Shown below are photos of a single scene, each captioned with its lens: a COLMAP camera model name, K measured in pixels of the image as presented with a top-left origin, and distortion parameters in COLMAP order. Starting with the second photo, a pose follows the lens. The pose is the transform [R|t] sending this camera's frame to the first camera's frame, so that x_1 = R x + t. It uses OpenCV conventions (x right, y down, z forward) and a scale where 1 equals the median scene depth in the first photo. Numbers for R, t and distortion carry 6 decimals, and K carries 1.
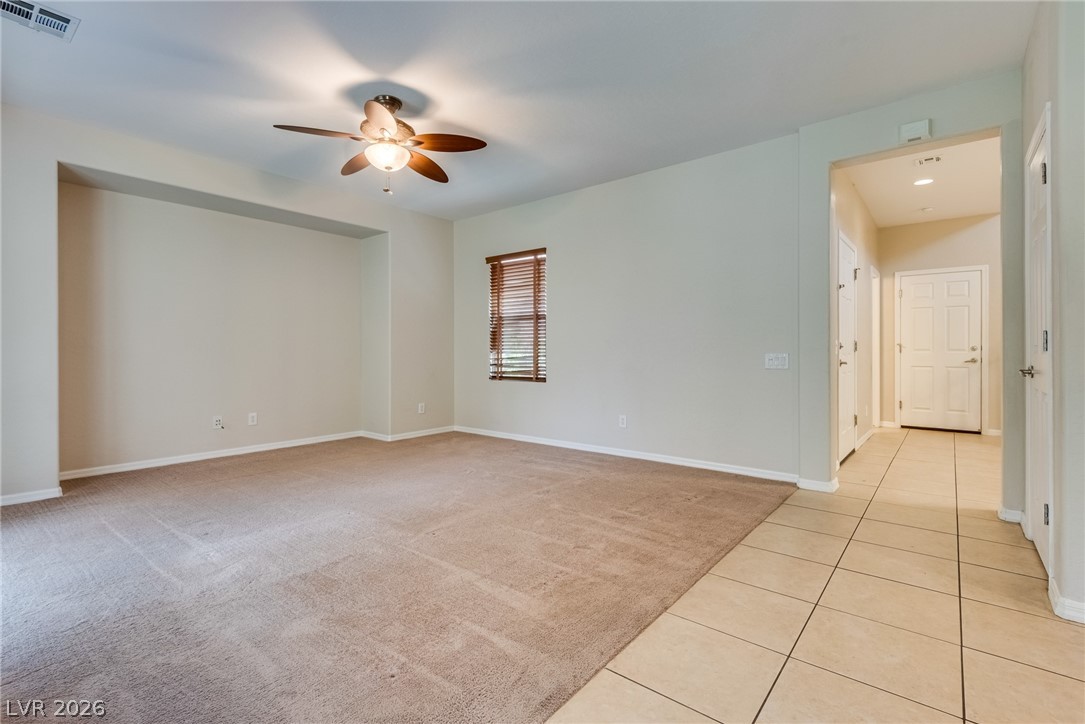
lens RADIAL K [[501.2, 0, 540.6], [0, 501.2, 347.7], [0, 0, 1]] dist [0.002399, 0.000142]
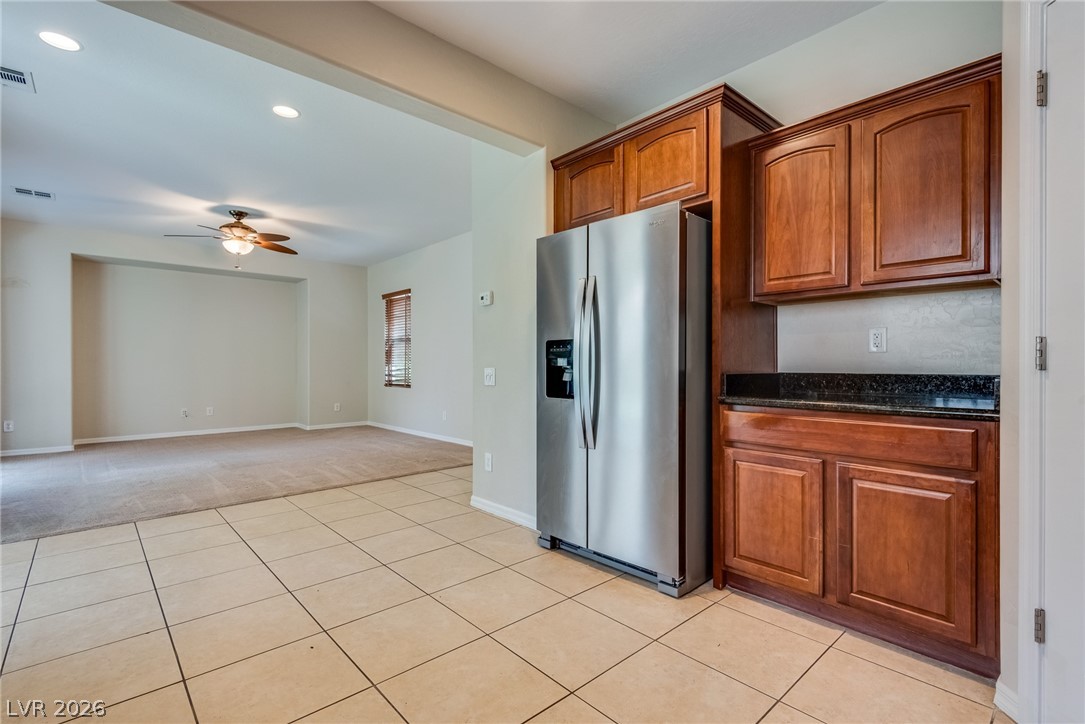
lens RADIAL K [[513.5, 0, 547.2], [0, 513.5, 361.4], [0, 0, 1]] dist [0.004476, -0.000134]
pose [[0.988703, -0.001336, -0.149880, 0.547352], [0.001301, 0.999999, -0.000329, -0.001503], [0.149880, 0.000130, 0.988704, -0.295869]]
